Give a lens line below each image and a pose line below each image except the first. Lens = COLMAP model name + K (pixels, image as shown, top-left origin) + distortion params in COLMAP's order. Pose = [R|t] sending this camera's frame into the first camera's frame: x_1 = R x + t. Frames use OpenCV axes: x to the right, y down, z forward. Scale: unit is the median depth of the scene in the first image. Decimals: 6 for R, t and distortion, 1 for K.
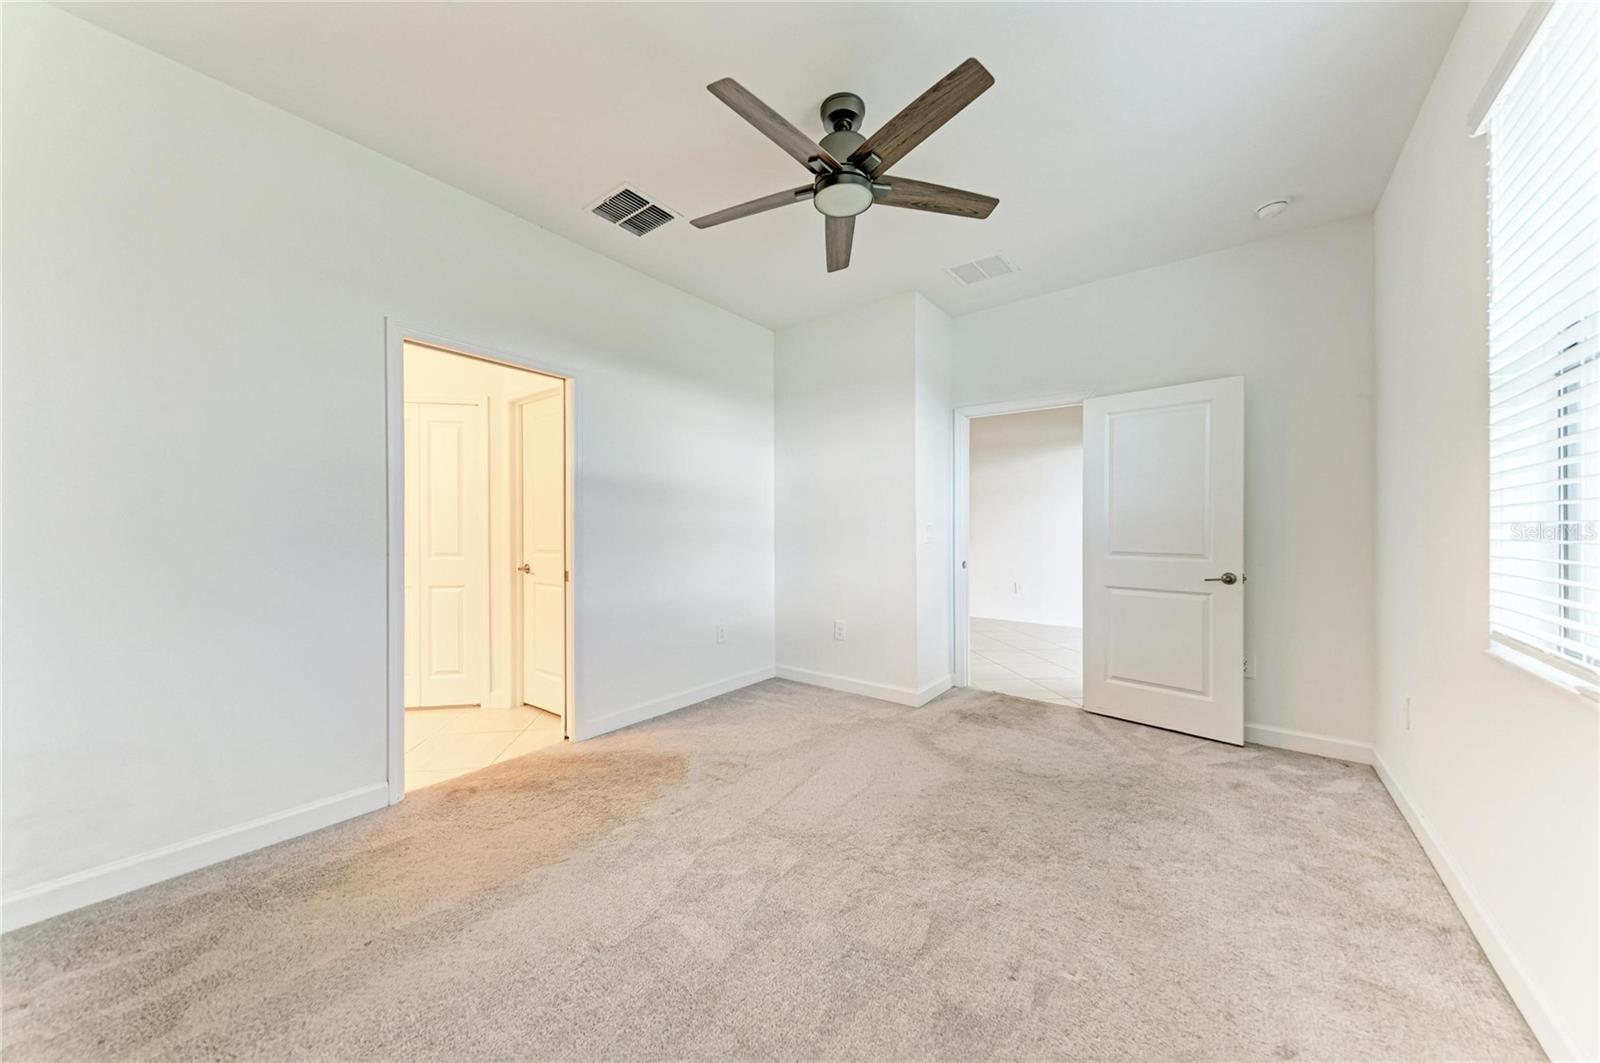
lens RADIAL K [[548.2, 0, 801.3], [0, 548.2, 530.3], [0, 0, 1]] dist [0.009661, -0.000368]
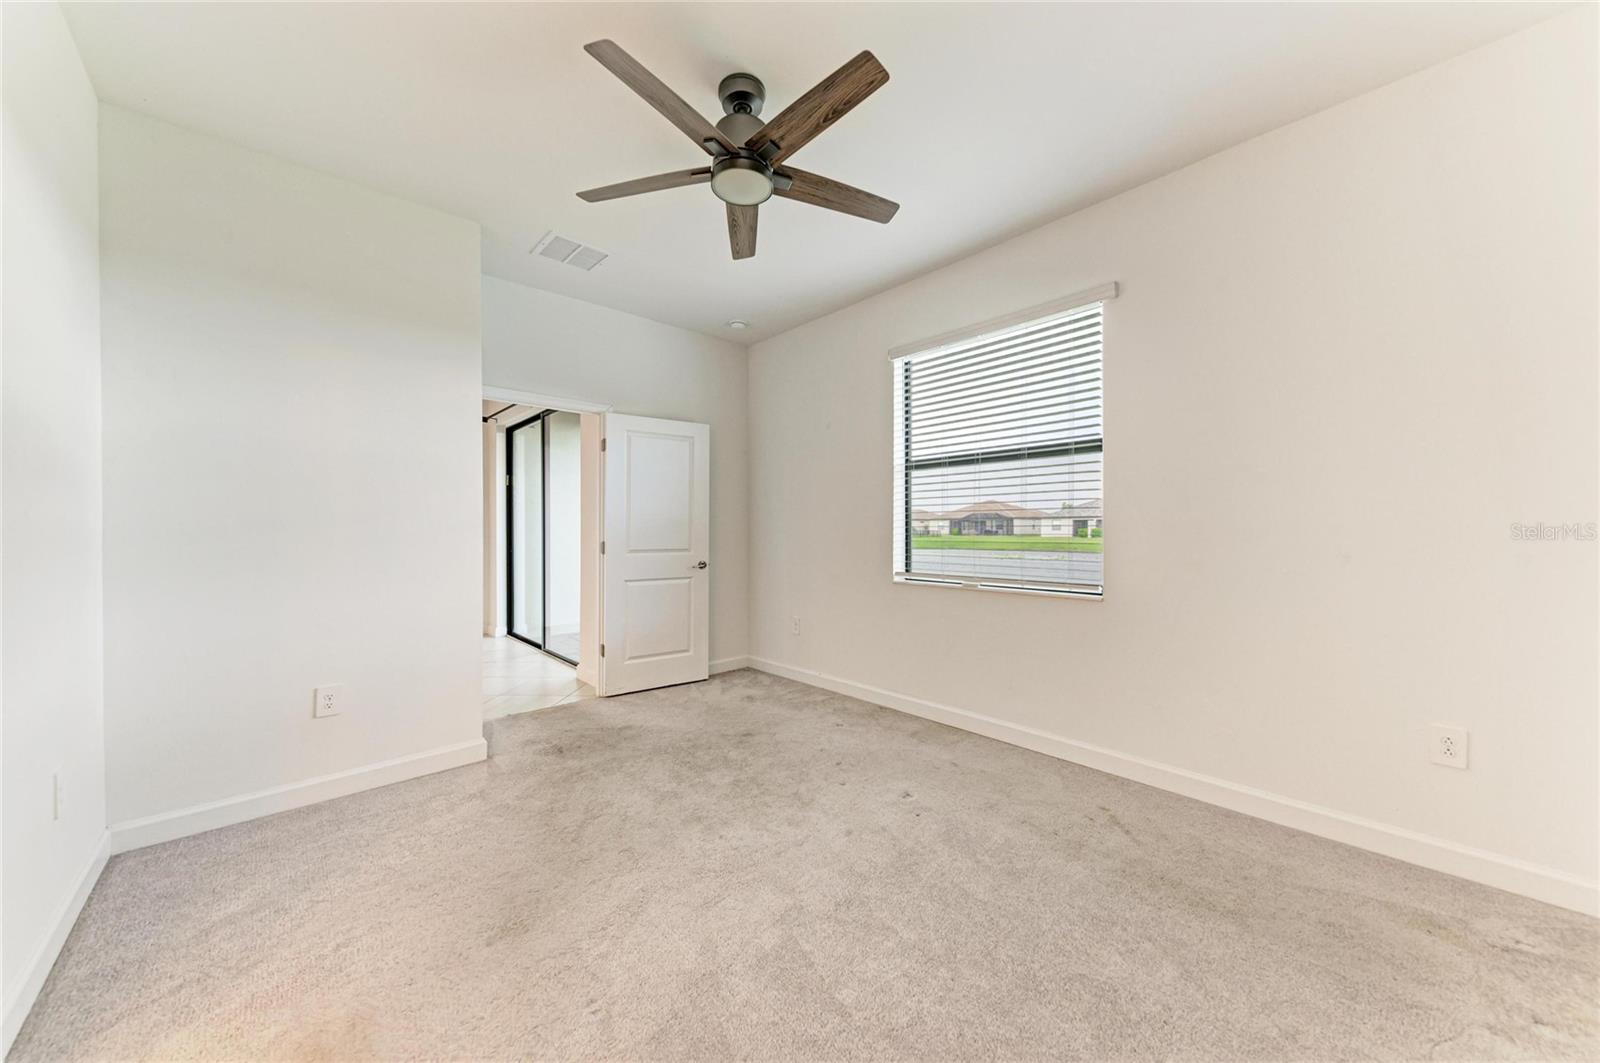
lens RADIAL K [[548.2, 0, 801.3], [0, 548.2, 530.3], [0, 0, 1]] dist [0.009661, -0.000368]
pose [[0.159534, 0.000991, 0.987192, -0.599256], [0.005141, 0.999985, -0.001835, 0.001322], [-0.987179, 0.005368, 0.159527, 0.527949]]
